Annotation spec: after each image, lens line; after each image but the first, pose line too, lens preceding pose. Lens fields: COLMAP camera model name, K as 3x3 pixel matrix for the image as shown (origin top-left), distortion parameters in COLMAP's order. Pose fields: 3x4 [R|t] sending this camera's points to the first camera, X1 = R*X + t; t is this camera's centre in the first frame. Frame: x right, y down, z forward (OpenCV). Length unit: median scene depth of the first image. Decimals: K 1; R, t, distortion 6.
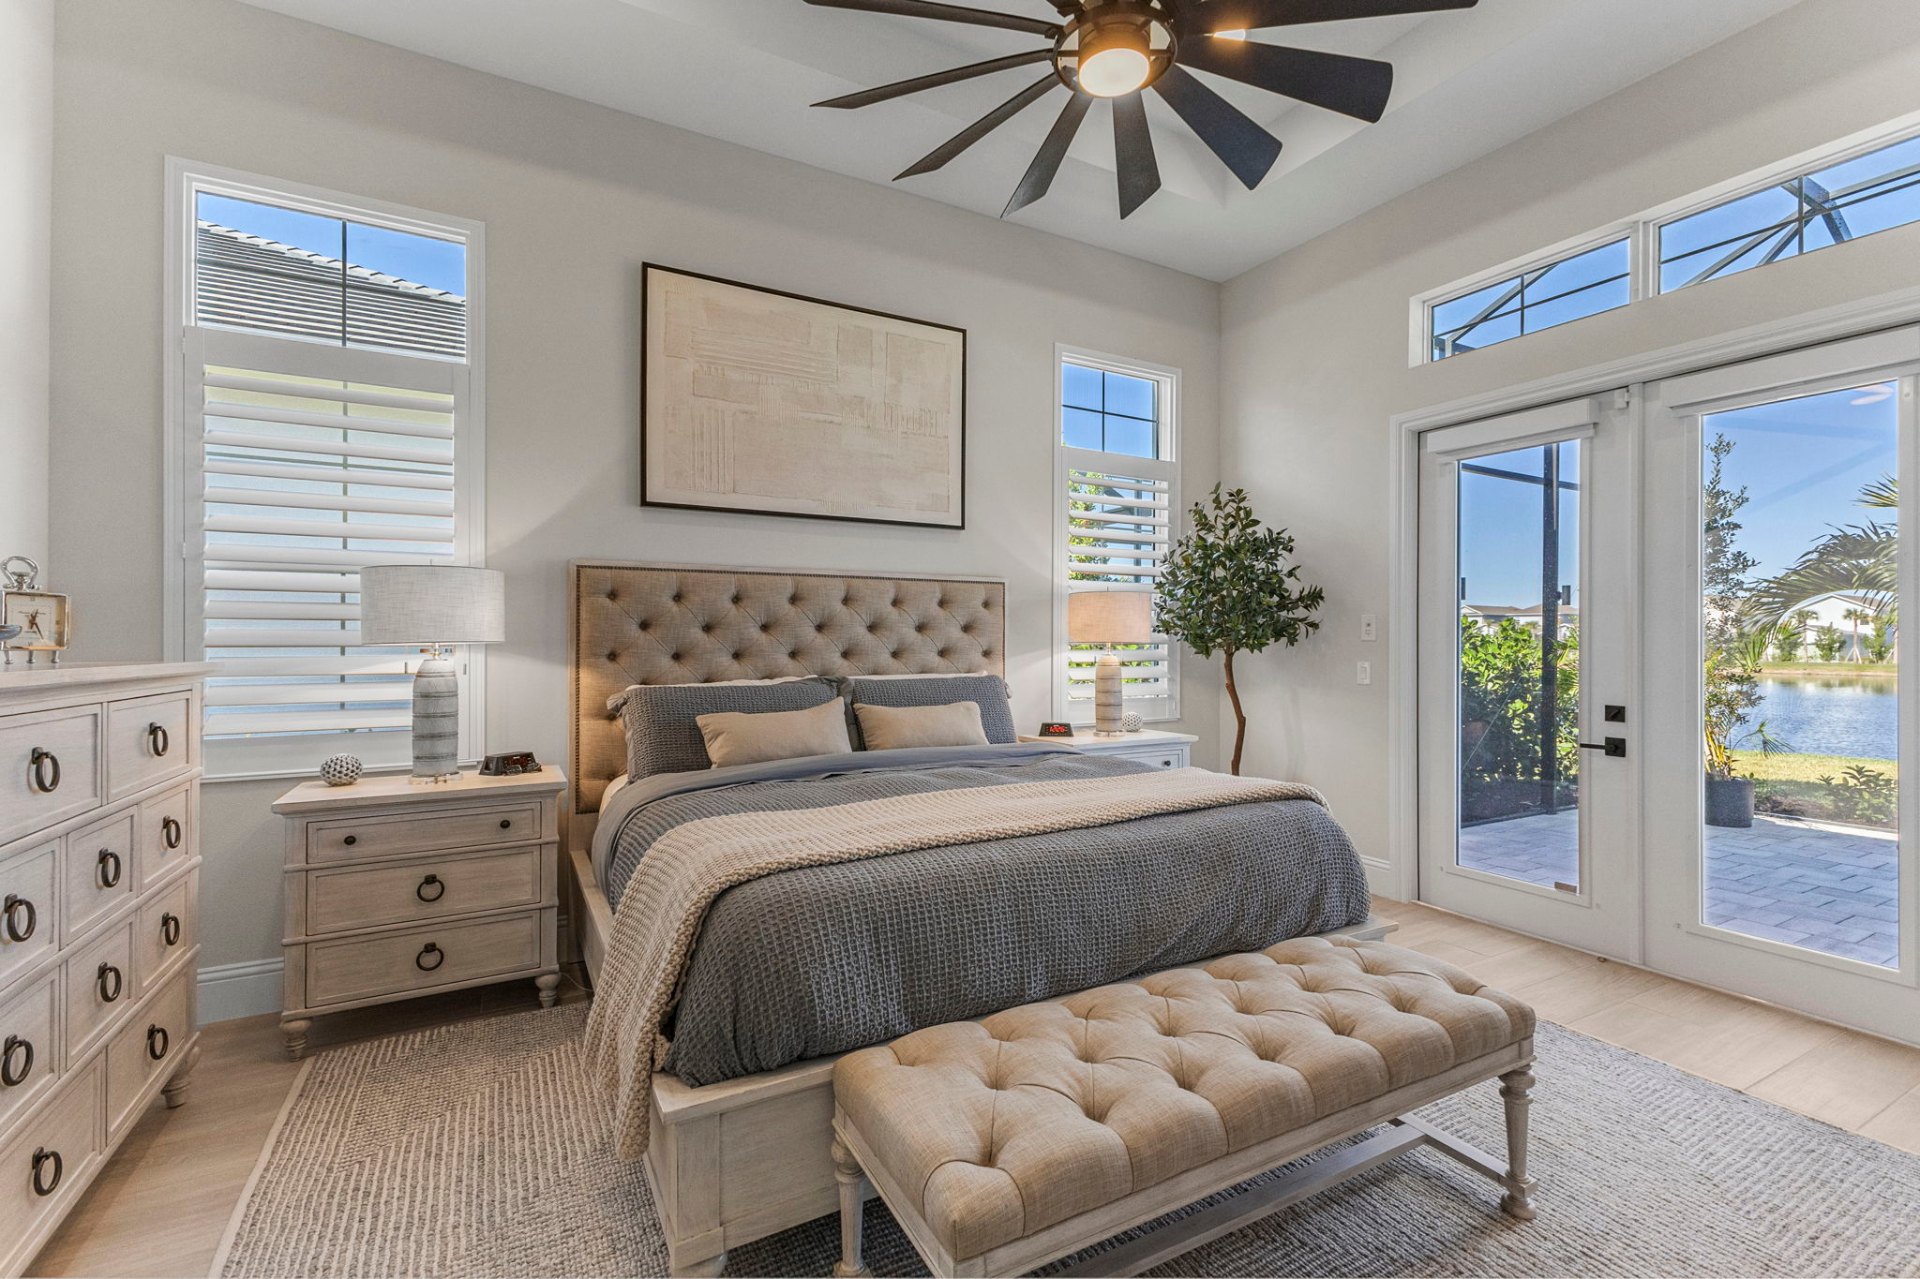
lens RADIAL K [[835.7, 0, 956.0], [0, 835.7, 640.0], [0, 0, 1]] dist [0.003022, -0.001041]
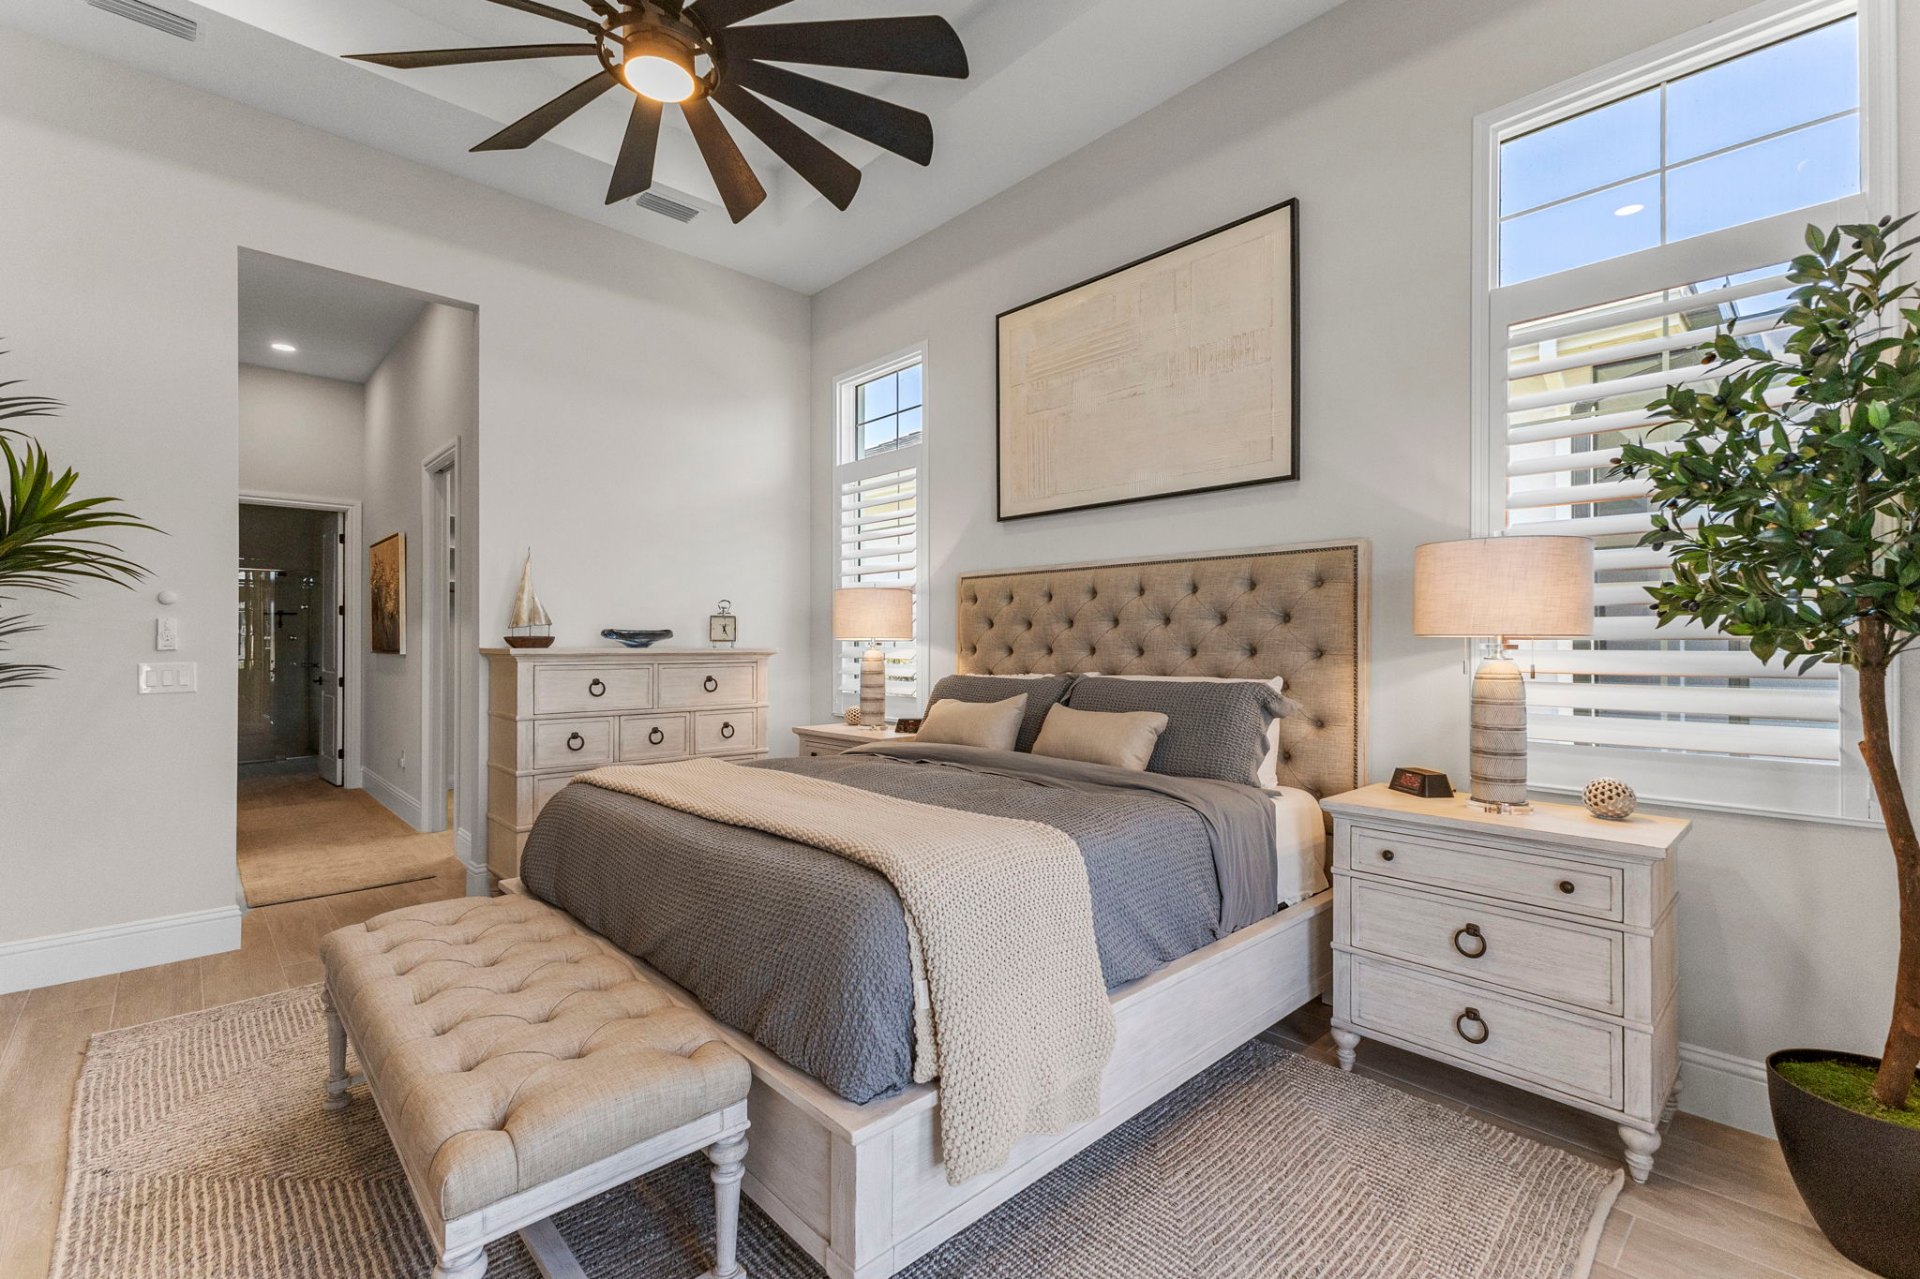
lens RADIAL K [[835.7, 0, 977.2], [0, 835.7, 640.0], [0, 0, 1]] dist [0.003022, -0.001041]
pose [[0.258435, -0.003149, -0.966023, 0.740652], [-0.000899, 0.999993, -0.003501, 0.009799], [0.966028, 0.001773, 0.258431, 0.654447]]
